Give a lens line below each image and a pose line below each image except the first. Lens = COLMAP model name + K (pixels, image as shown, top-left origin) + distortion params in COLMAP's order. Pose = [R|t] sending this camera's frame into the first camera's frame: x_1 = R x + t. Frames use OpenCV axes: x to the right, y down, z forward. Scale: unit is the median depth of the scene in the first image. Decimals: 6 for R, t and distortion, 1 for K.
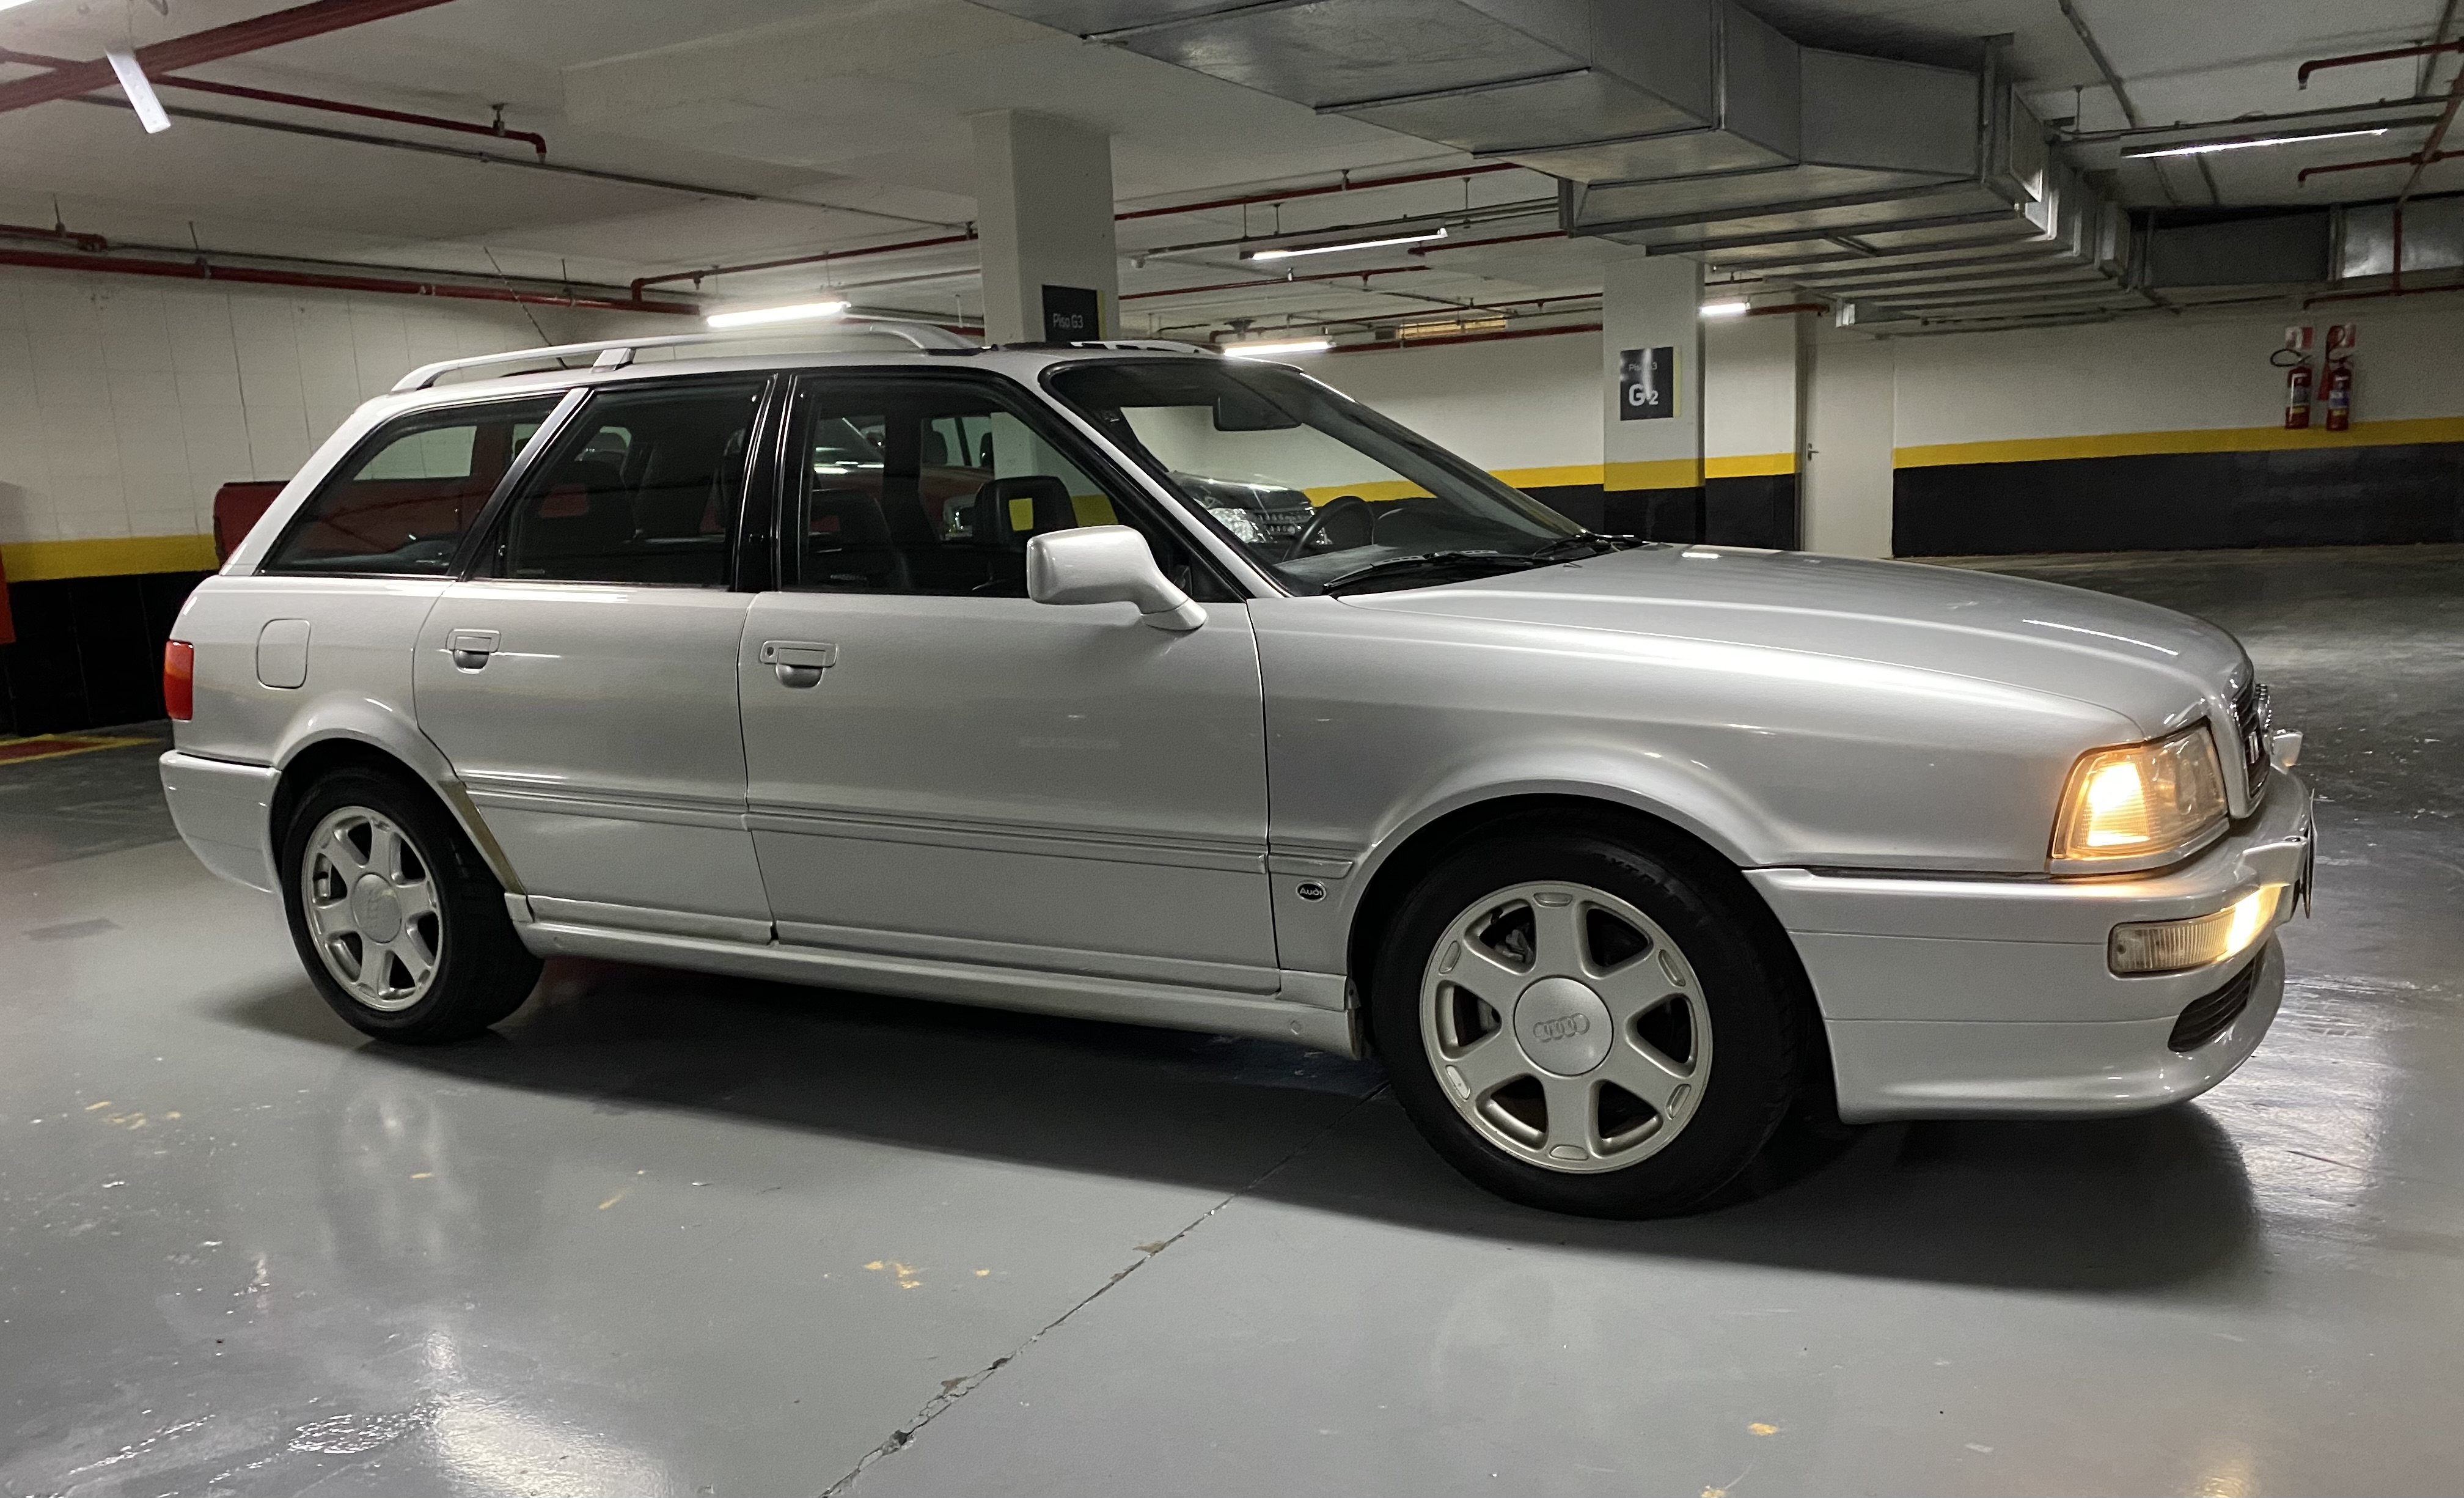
lens RADIAL K [[1882.0, 0, 1232.0], [0, 1882.0, 749.0], [0, 0, 1]] dist [0.037599, -0.000564]
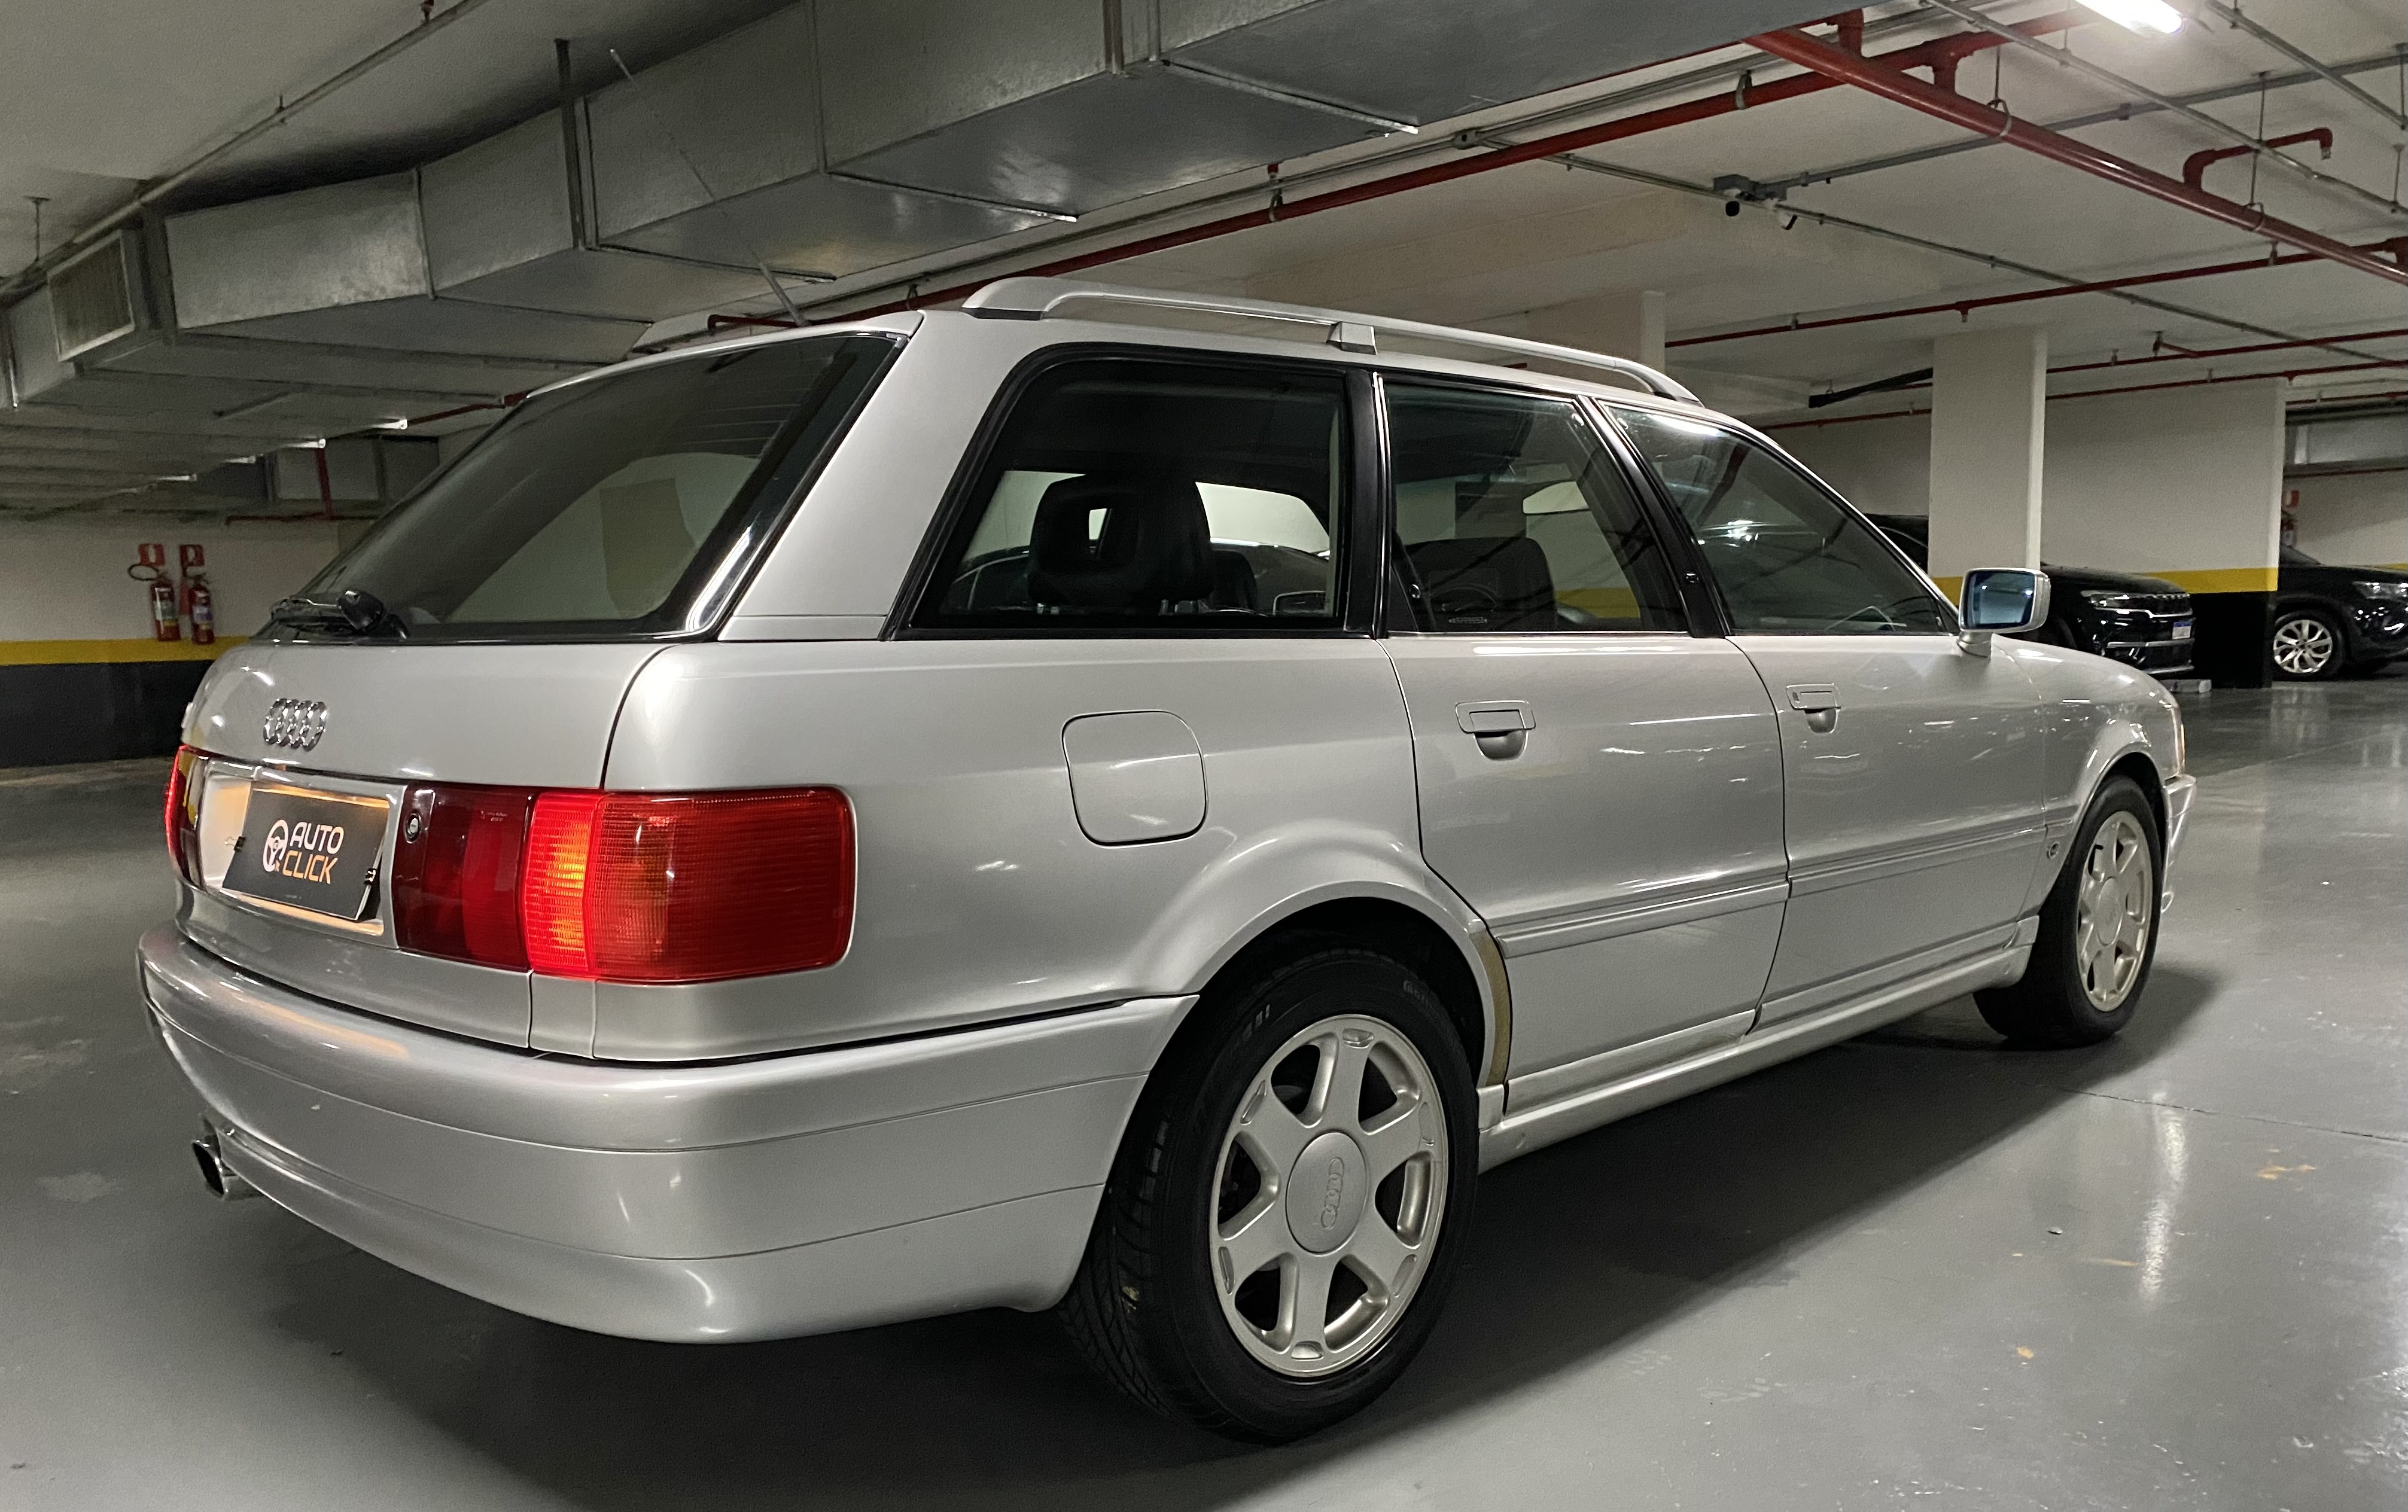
lens RADIAL K [[1891.6, 0, 1204.0], [0, 1891.6, 756.0], [0, 0, 1]] dist [-0.012044, -0.002532]
pose [[0.283487, -0.031141, 0.958470, -0.949763], [0.152244, 0.988259, -0.012921, -0.043969], [-0.946814, 0.149584, 0.284900, 0.792443]]
